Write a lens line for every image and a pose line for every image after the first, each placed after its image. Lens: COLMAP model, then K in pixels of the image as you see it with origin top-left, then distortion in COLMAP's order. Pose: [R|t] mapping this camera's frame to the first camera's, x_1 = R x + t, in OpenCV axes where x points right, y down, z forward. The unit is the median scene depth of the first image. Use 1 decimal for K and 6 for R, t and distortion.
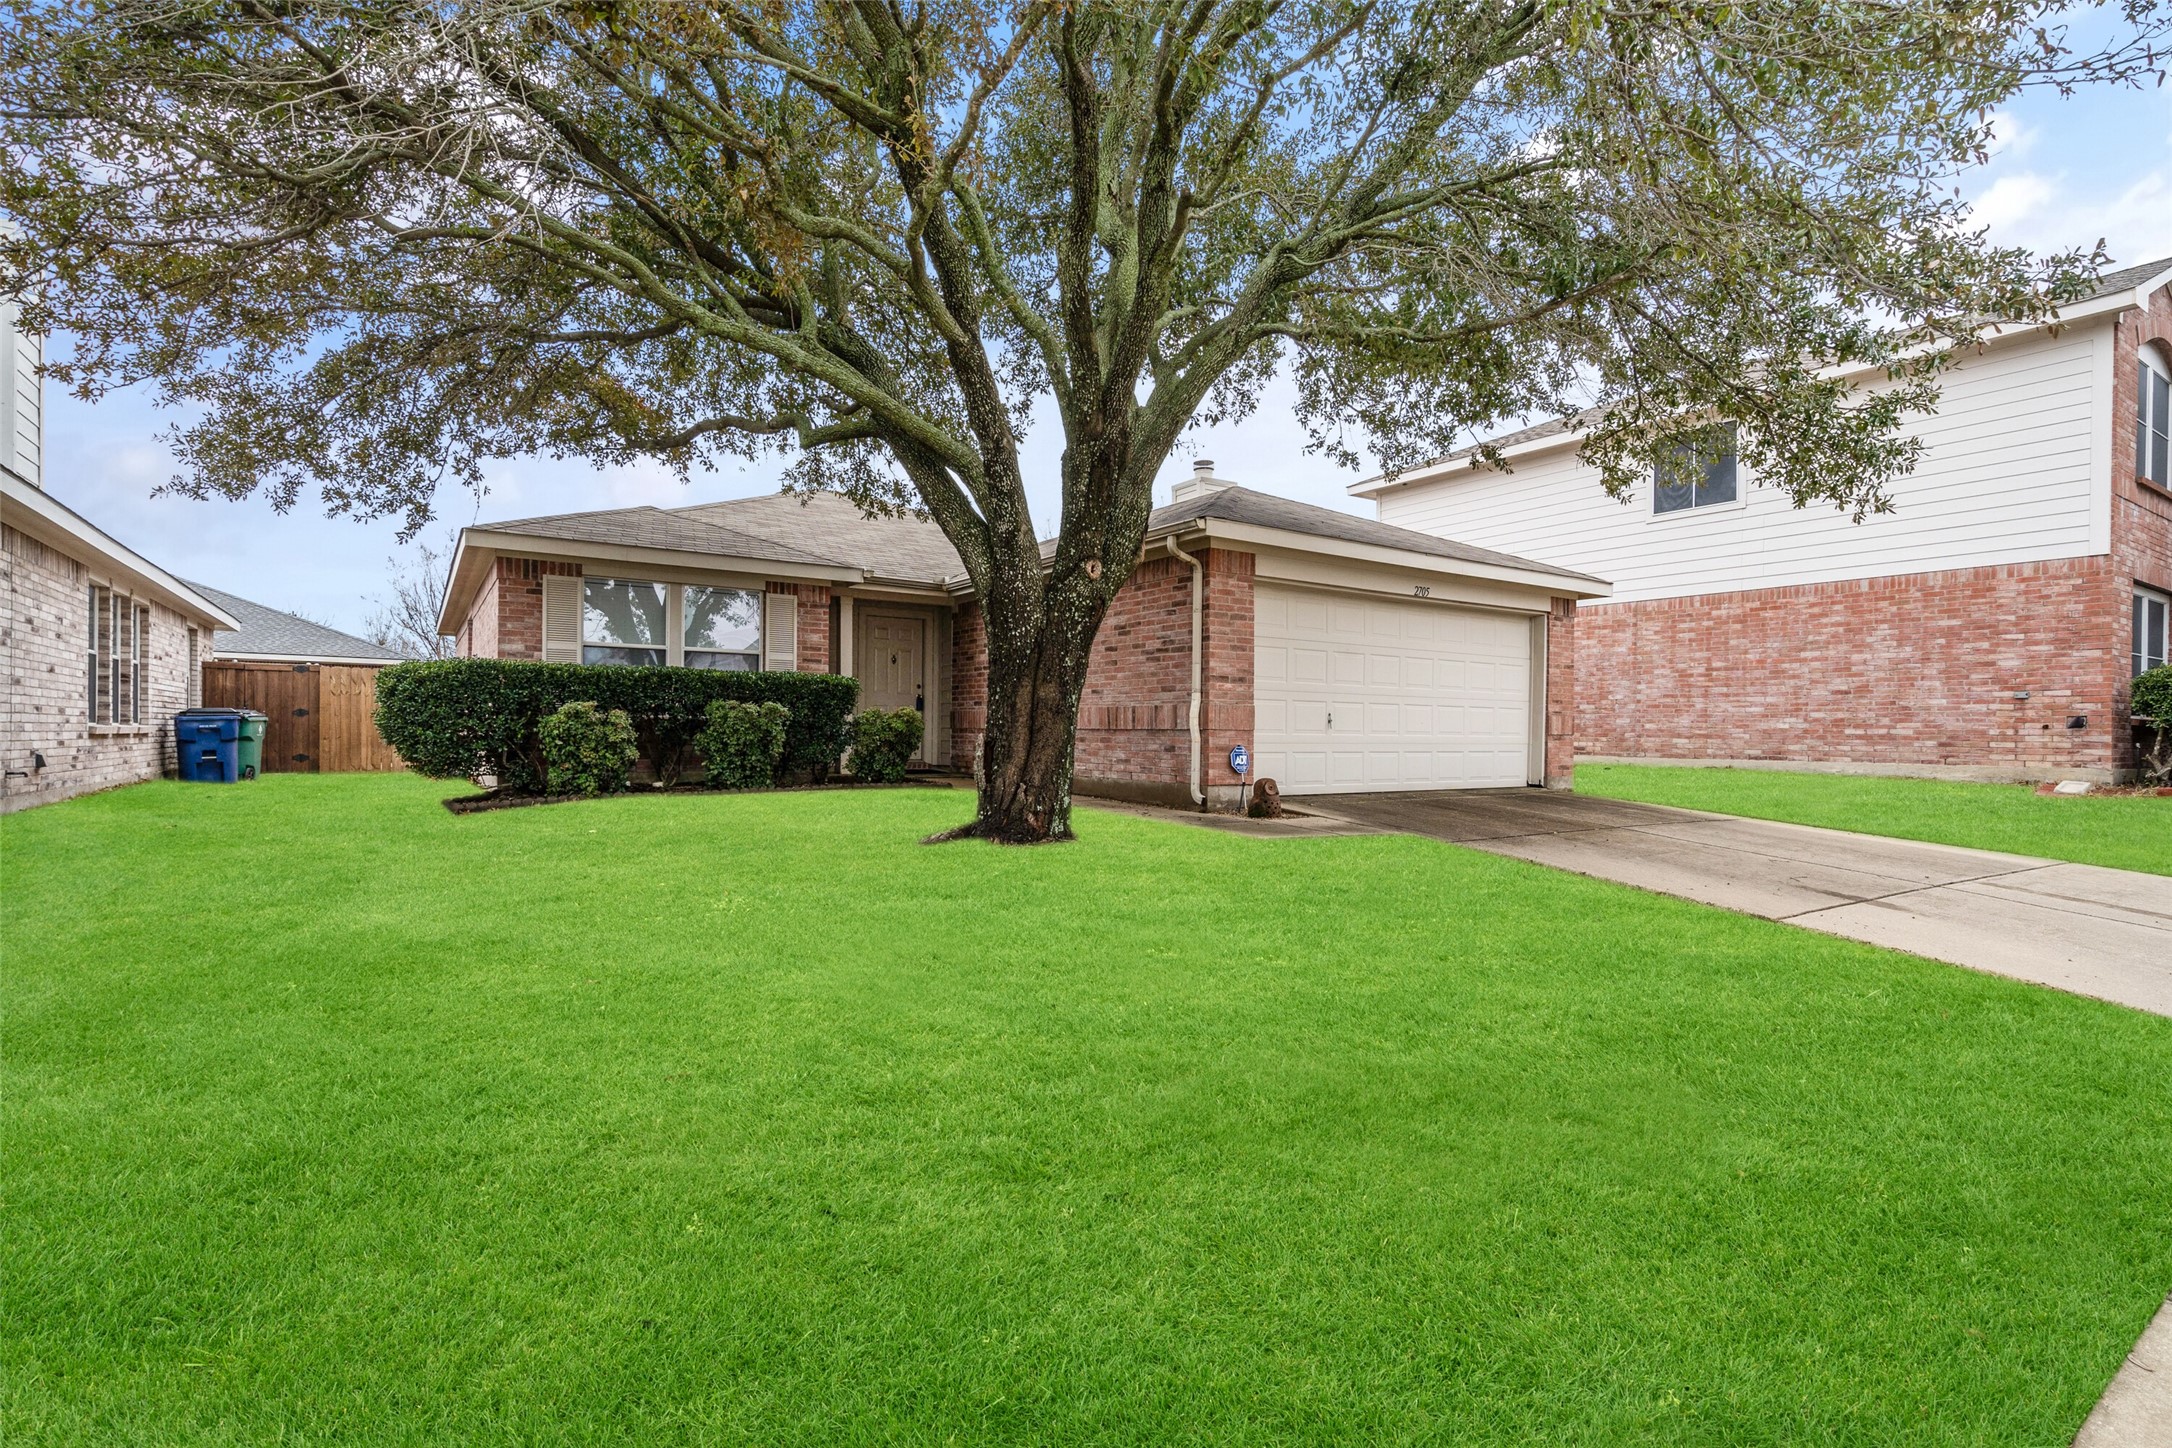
lens RADIAL K [[1018.7, 0, 1095.4], [0, 1018.7, 735.0], [0, 0, 1]] dist [0.000585, 0.000040]
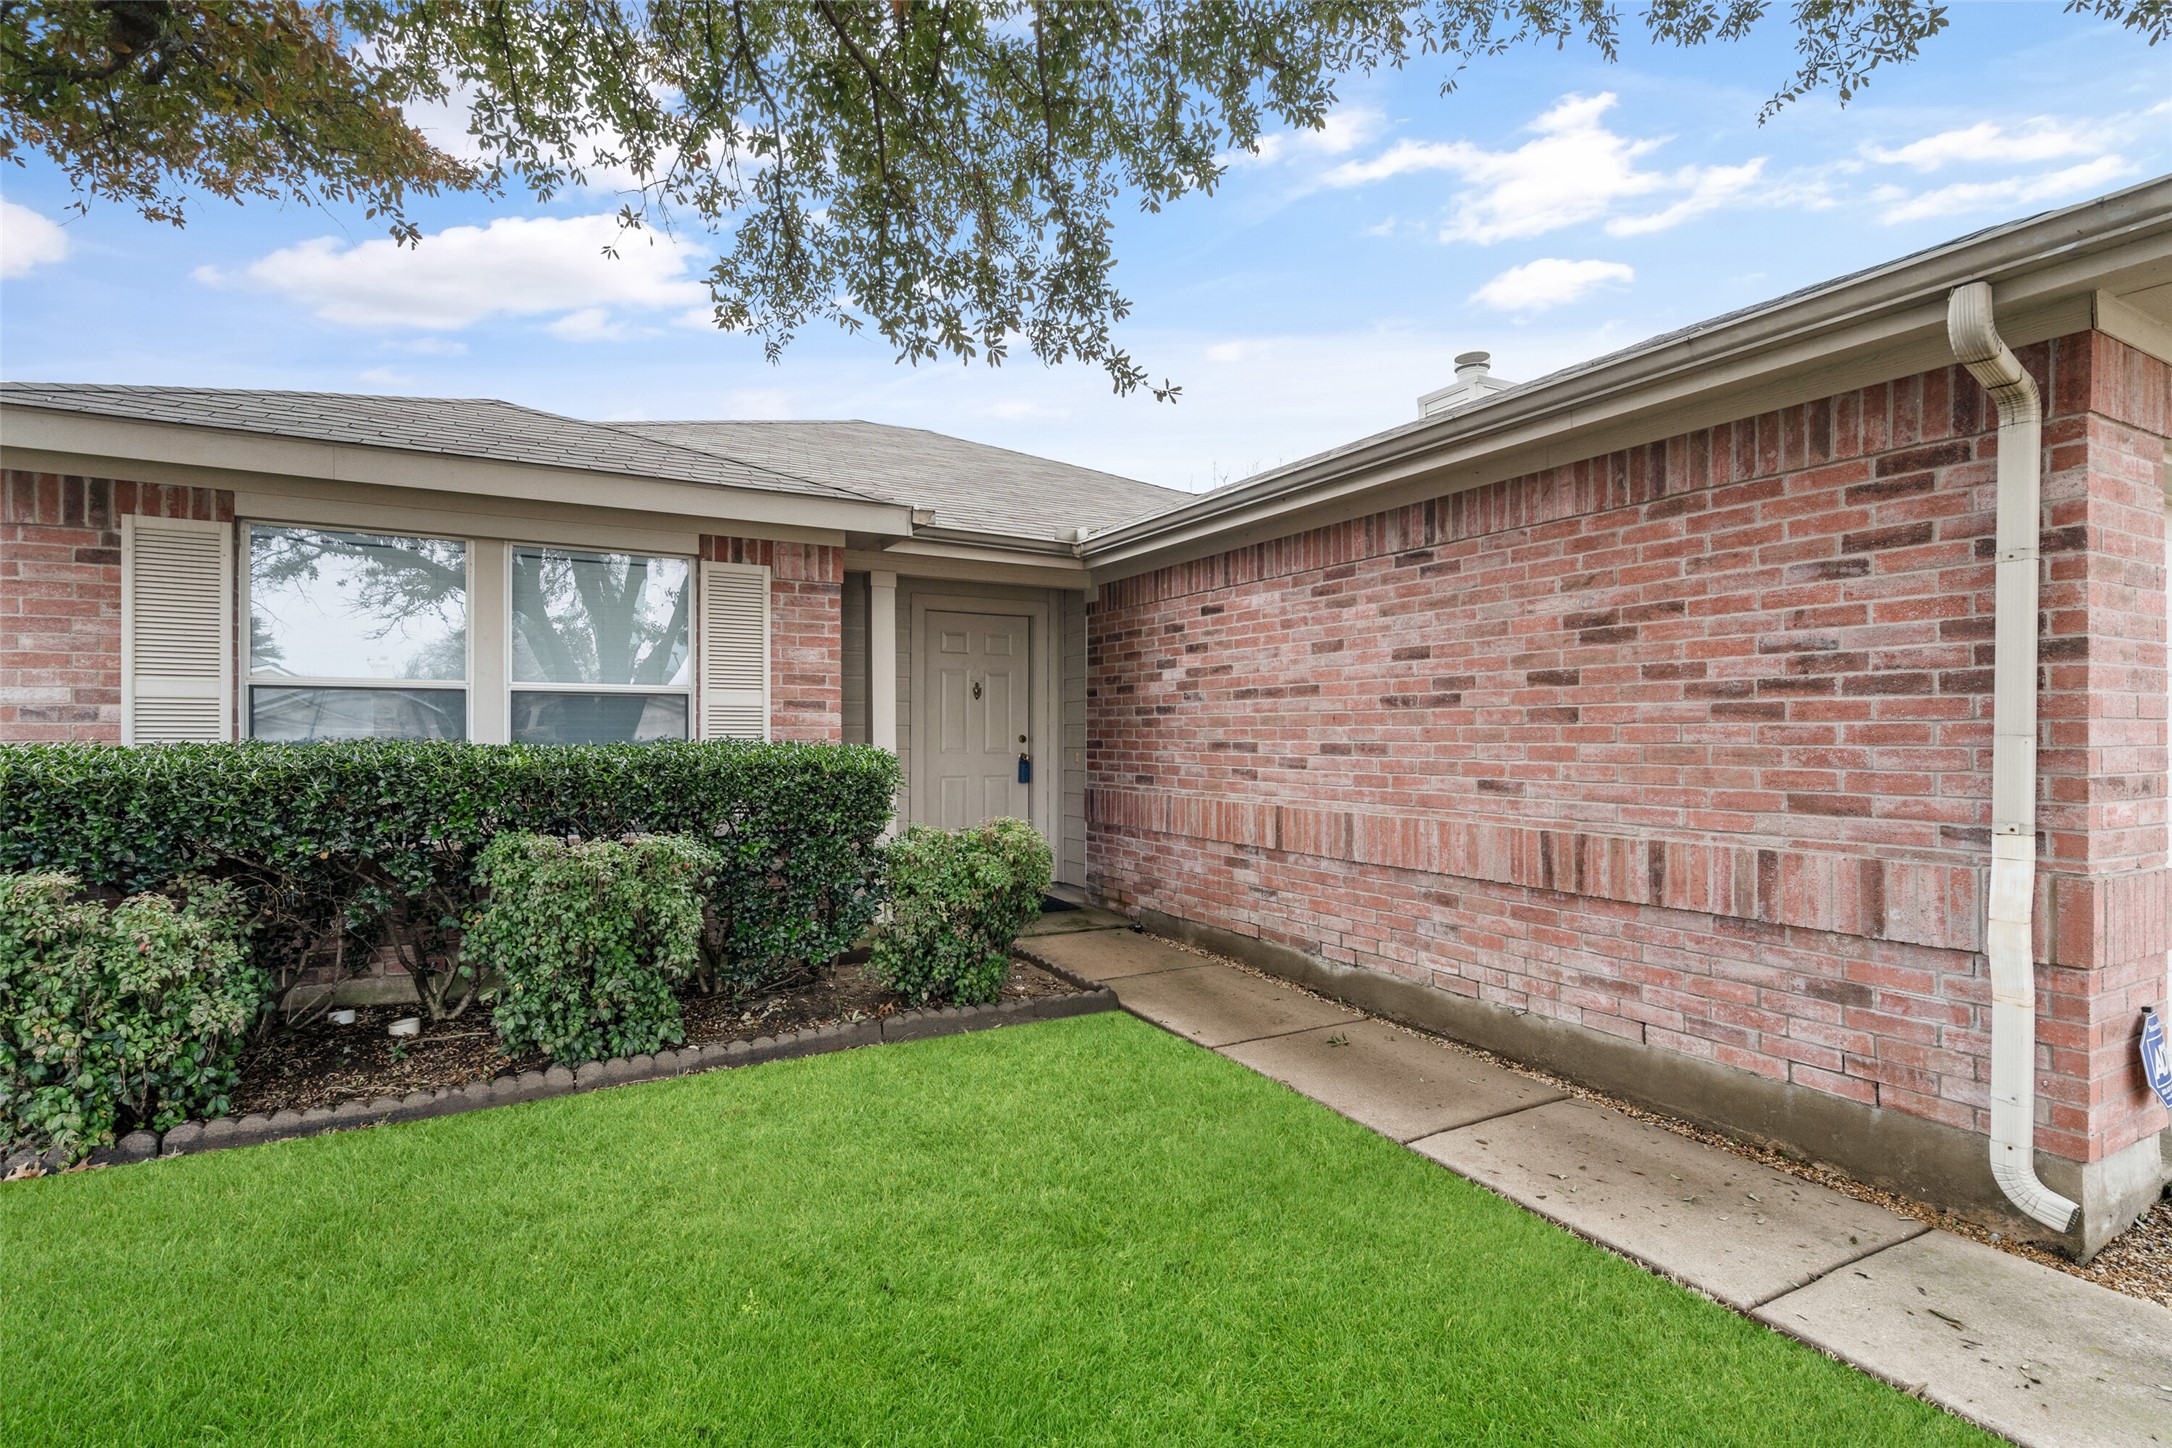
lens RADIAL K [[1018.7, 0, 1095.4], [0, 1018.7, 735.0], [0, 0, 1]] dist [0.000585, 0.000040]
pose [[0.998604, -0.018993, -0.049293, -0.123377], [0.017815, 0.999548, -0.024227, -0.046263], [0.049731, 0.023315, 0.998490, 0.540935]]
